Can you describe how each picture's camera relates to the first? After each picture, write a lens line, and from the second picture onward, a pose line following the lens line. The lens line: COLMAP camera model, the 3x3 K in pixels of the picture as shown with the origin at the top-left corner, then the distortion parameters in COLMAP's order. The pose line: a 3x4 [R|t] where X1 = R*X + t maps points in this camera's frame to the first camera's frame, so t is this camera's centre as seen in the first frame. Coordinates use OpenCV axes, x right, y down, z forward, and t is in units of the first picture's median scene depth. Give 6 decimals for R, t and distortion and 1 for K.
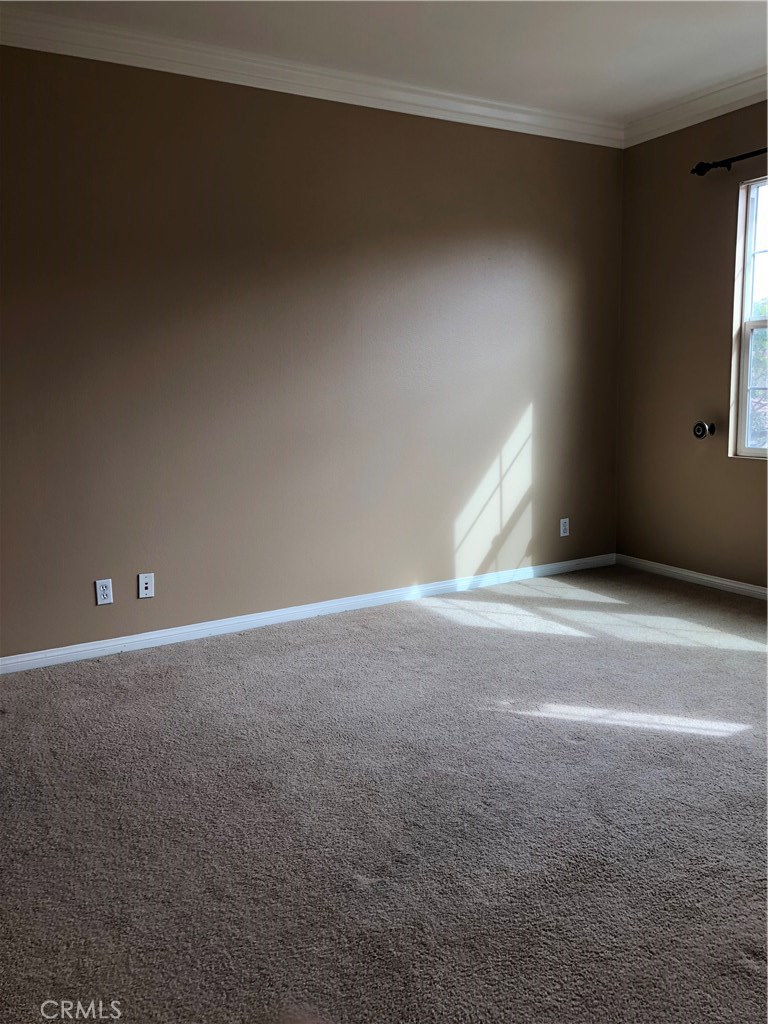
lens RADIAL K [[832.5, 0, 384.0], [0, 832.5, 512.0], [0, 0, 1]] dist [0.056388, -0.051317]
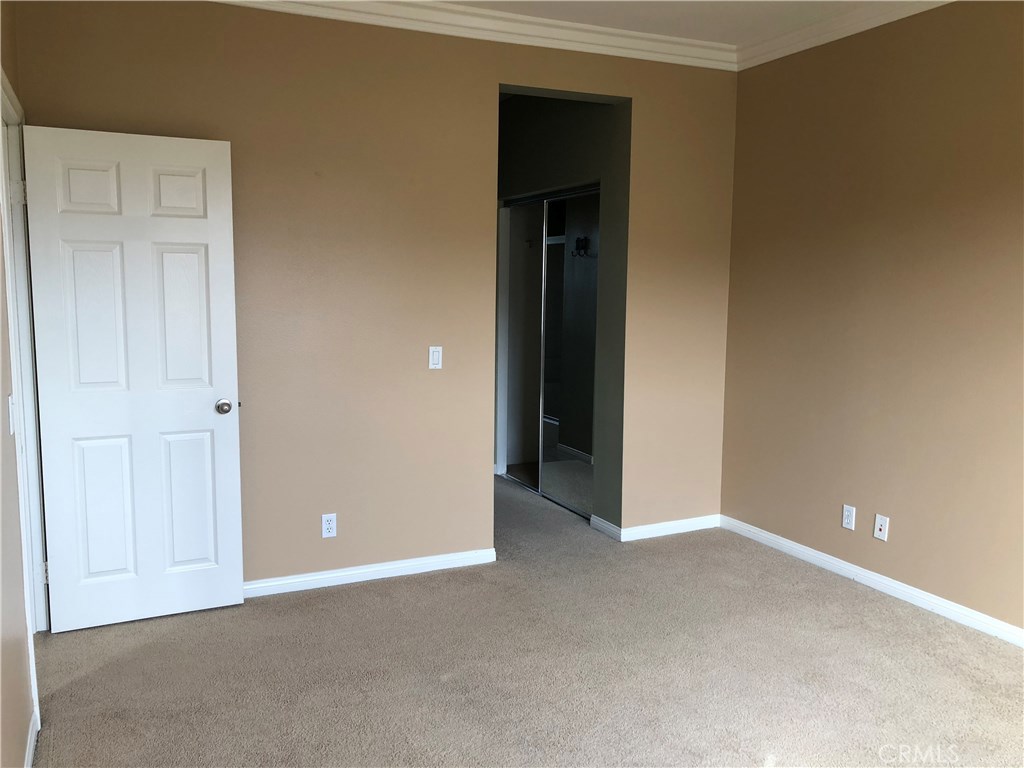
lens RADIAL K [[832.5, 0, 512.0], [0, 832.5, 384.0], [0, 0, 1]] dist [0.056388, -0.051317]
pose [[-0.086358, 0.143554, -0.985867, 0.733080], [-0.158686, 0.974949, 0.155864, -0.168665], [0.983545, 0.169903, -0.061415, 0.612970]]
